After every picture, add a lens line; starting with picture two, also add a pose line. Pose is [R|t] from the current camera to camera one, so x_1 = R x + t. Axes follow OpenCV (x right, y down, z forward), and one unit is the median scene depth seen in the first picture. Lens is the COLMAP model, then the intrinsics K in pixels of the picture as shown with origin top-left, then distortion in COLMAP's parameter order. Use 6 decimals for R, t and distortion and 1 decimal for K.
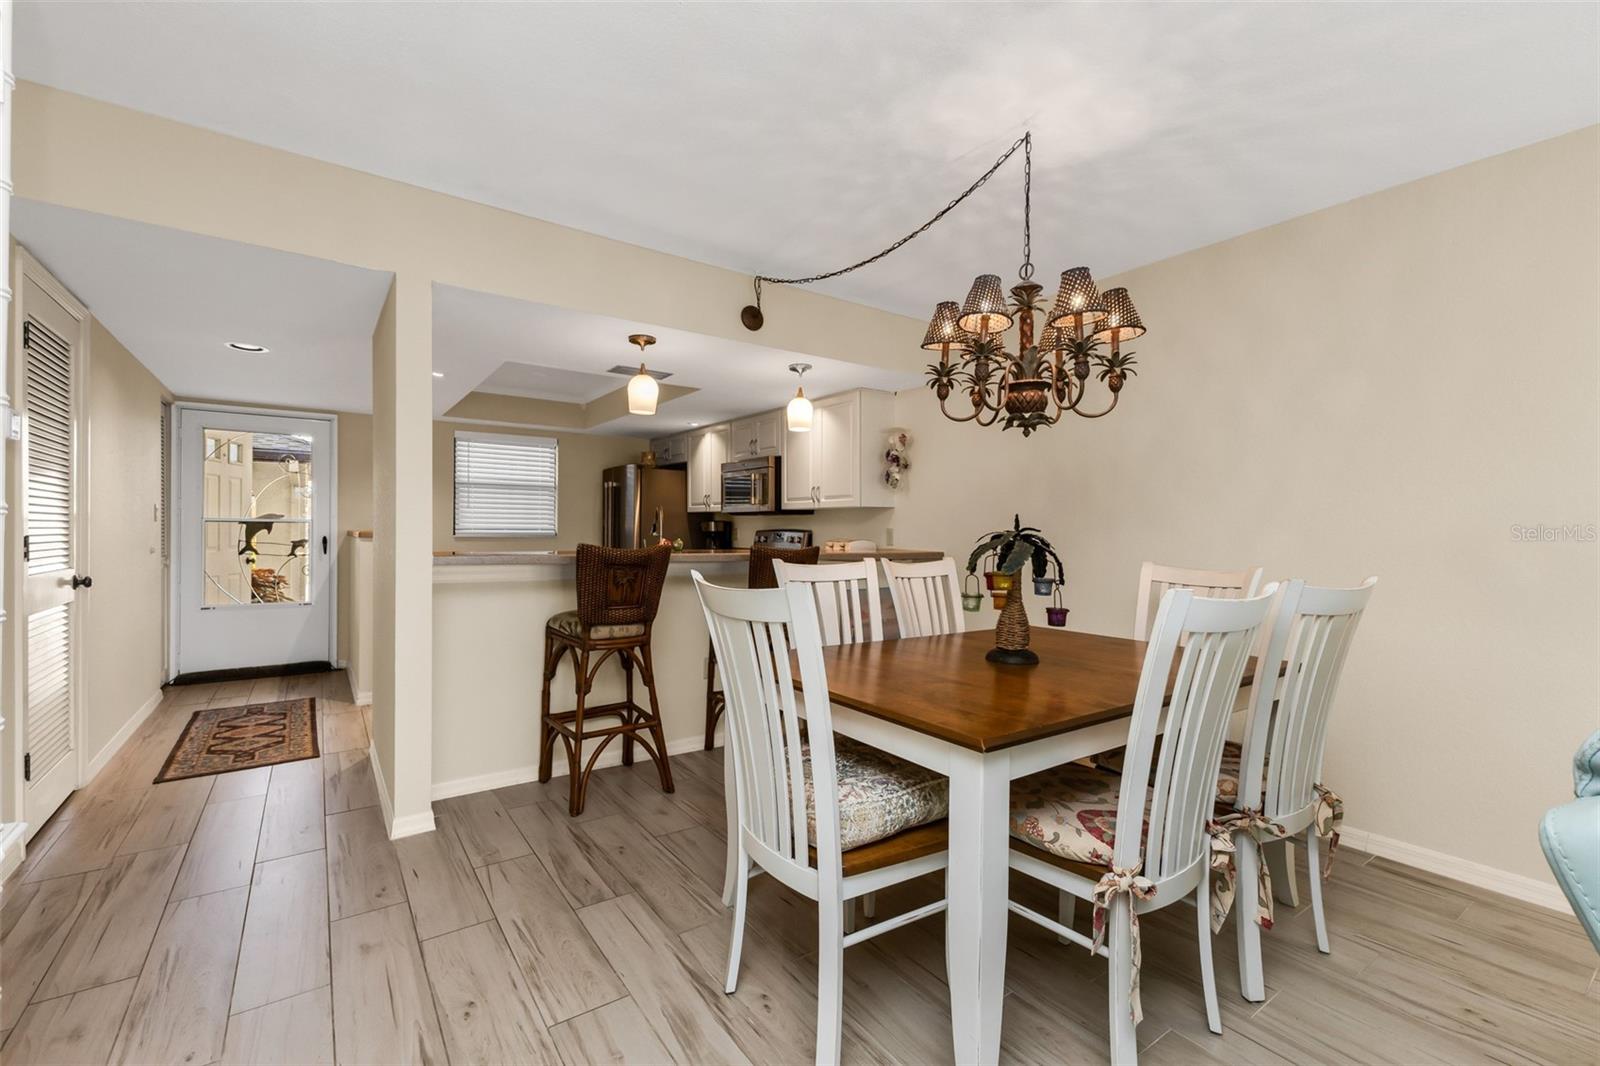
lens RADIAL K [[705.1, 0, 799.6], [0, 705.1, 531.1], [0, 0, 1]] dist [0.011810, -0.003456]
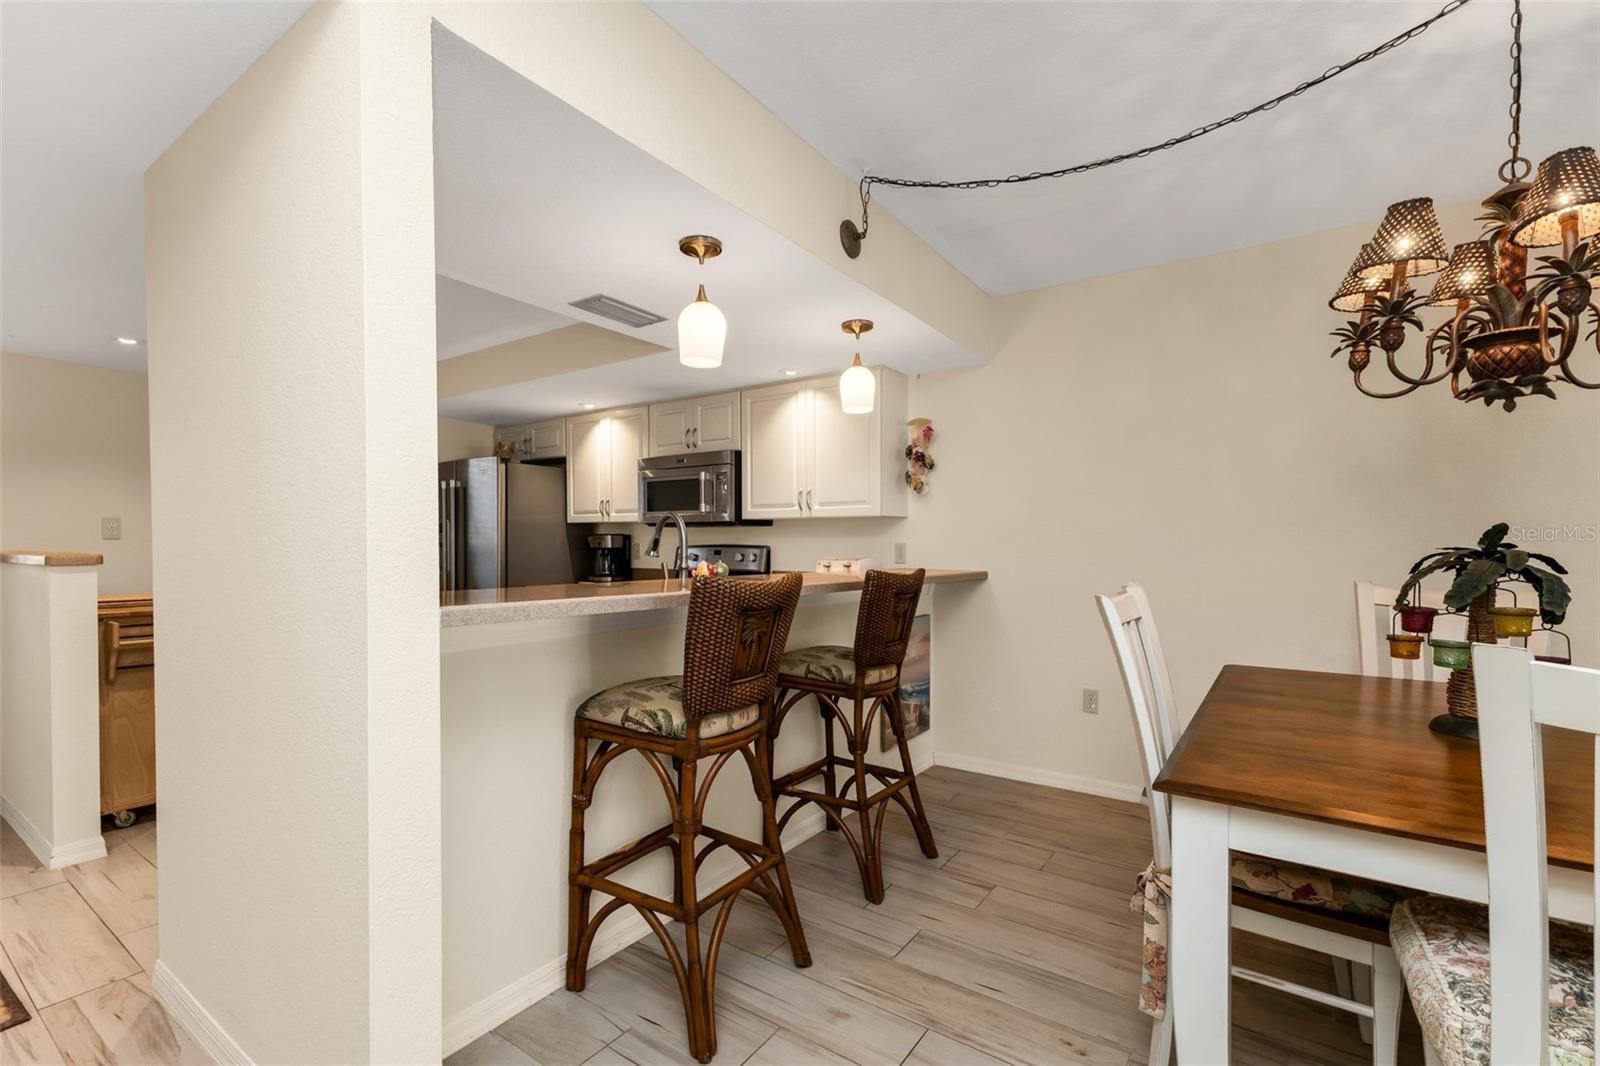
lens RADIAL K [[705.1, 0, 797.0], [0, 705.1, 555.0], [0, 0, 1]] dist [0.011810, -0.003456]
pose [[0.936474, -0.012621, 0.350511, -0.486215], [0.006839, 0.999819, 0.017727, -0.008906], [-0.350671, -0.014203, 0.936391, 0.497160]]
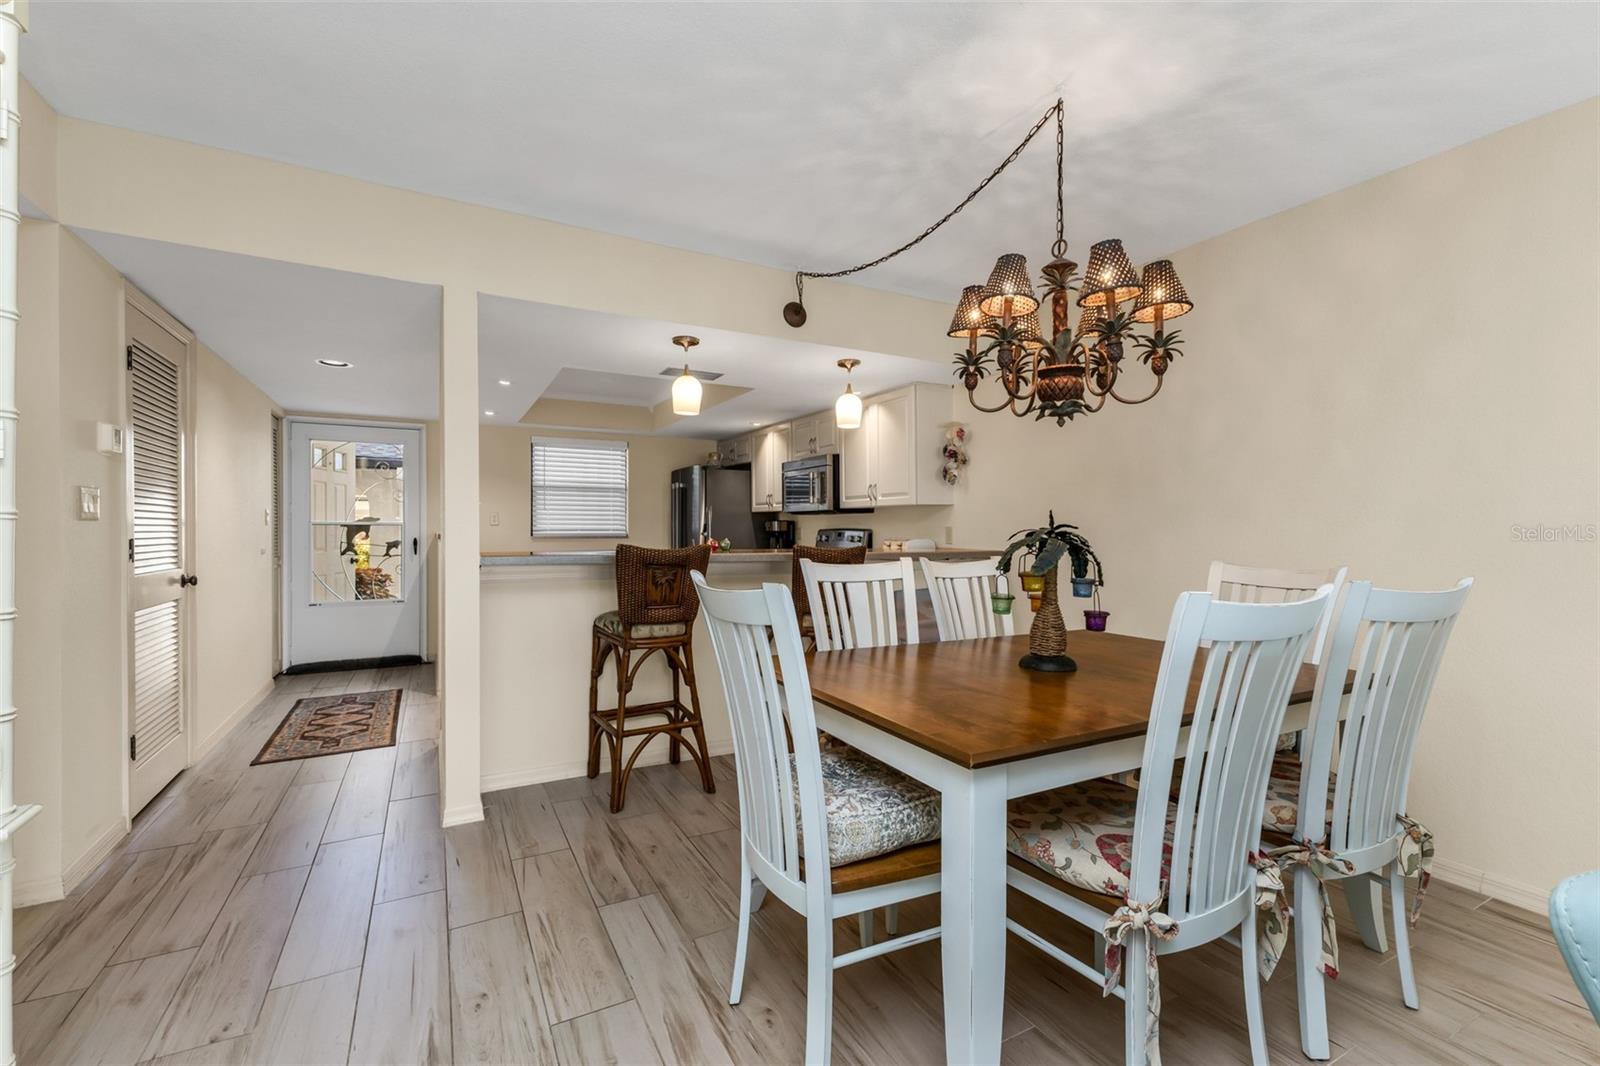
lens RADIAL K [[705.1, 0, 799.2], [0, 705.1, 530.2], [0, 0, 1]] dist [0.011810, -0.003456]
pose [[0.992341, -0.006980, -0.123331, 0.078679], [0.006969, 0.999976, -0.000522, 0.000728], [0.123332, -0.000341, 0.992365, 0.029818]]
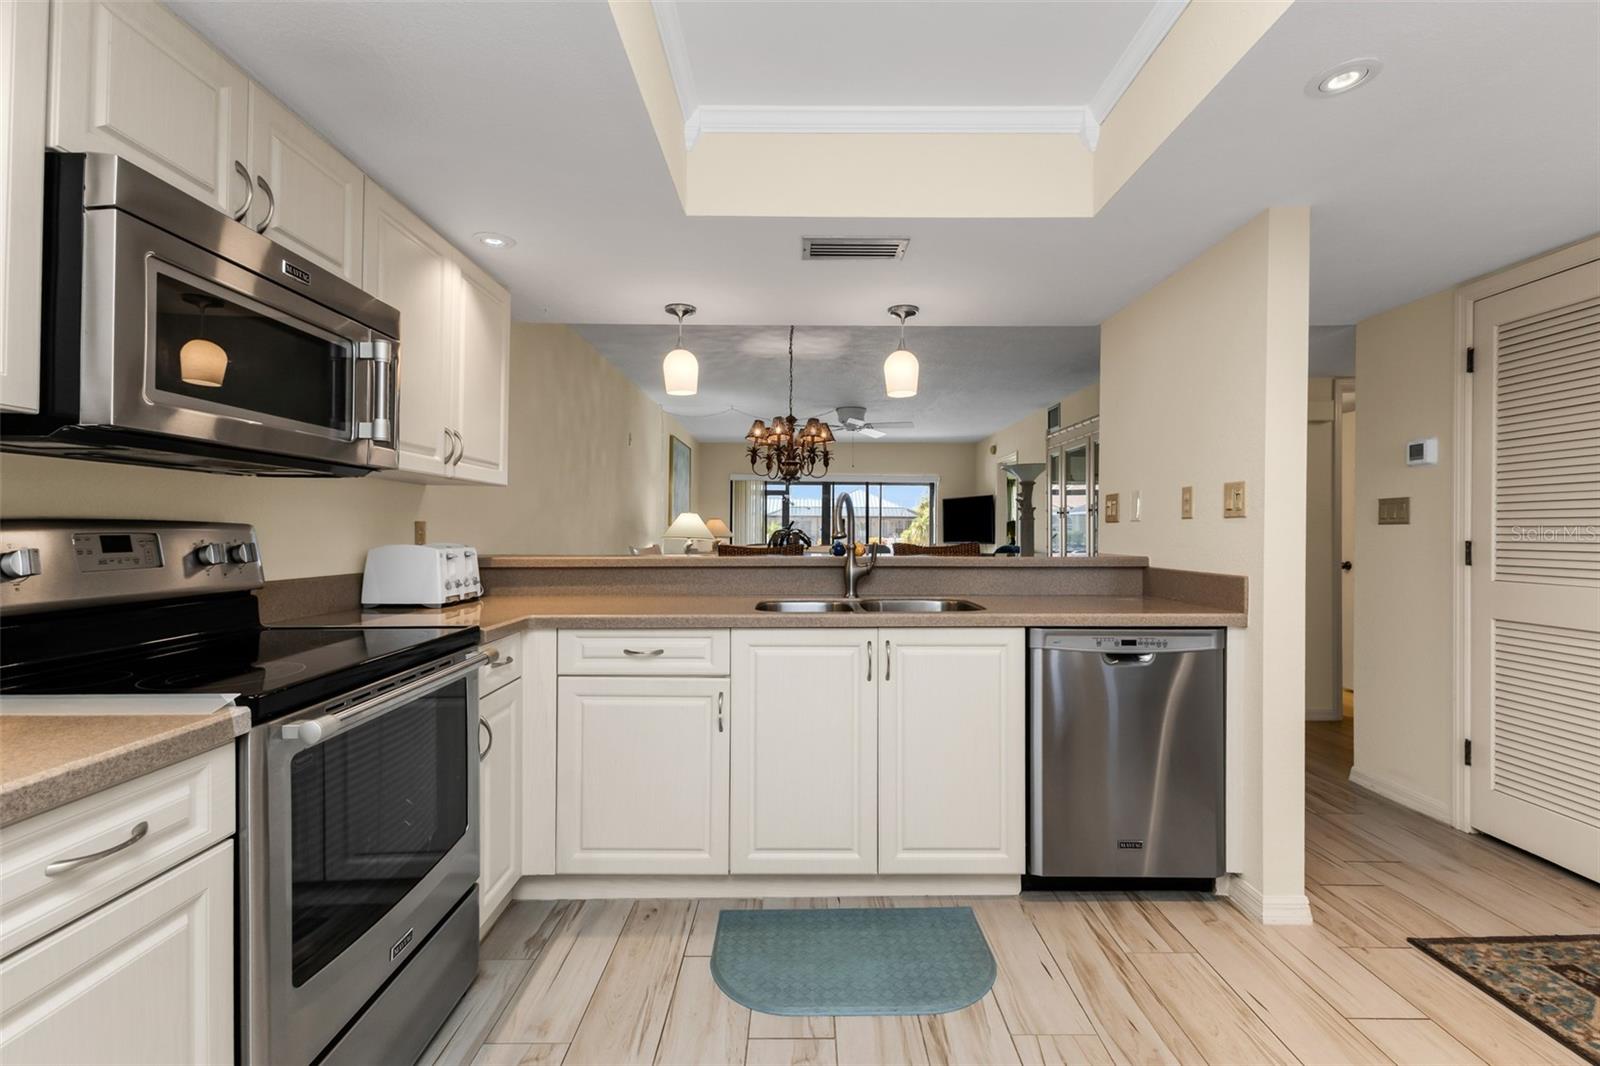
lens RADIAL K [[705.1, 0, 800.8], [0, 705.1, 530.2], [0, 0, 1]] dist [0.011810, -0.003456]
pose [[-0.823832, 0.003748, 0.566822, -0.809162], [0.004834, 0.999988, 0.000414, 0.004270], [-0.566814, 0.003080, -0.823840, 2.273238]]
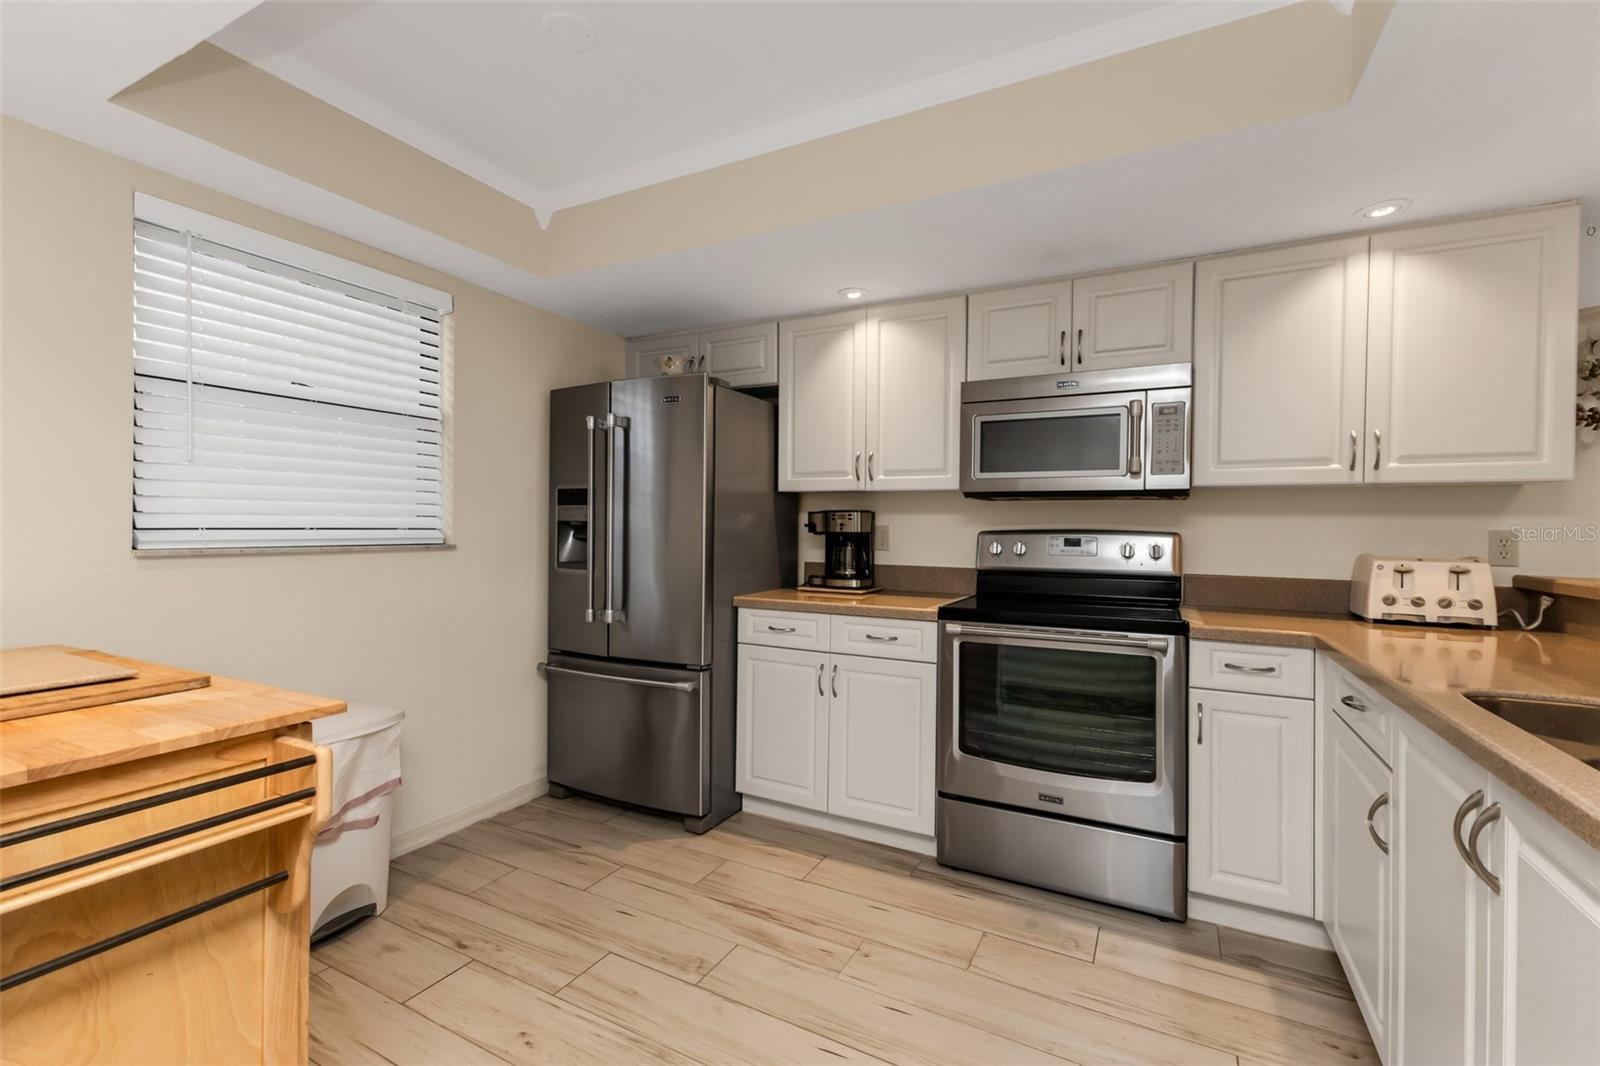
lens RADIAL K [[705.1, 0, 811.9], [0, 705.1, 527.3], [0, 0, 1]] dist [0.011810, -0.003456]
pose [[0.884337, -0.001513, 0.466847, -0.897287], [-0.001940, 0.999974, 0.006915, -0.014402], [-0.466845, -0.007021, 0.884311, 1.440724]]
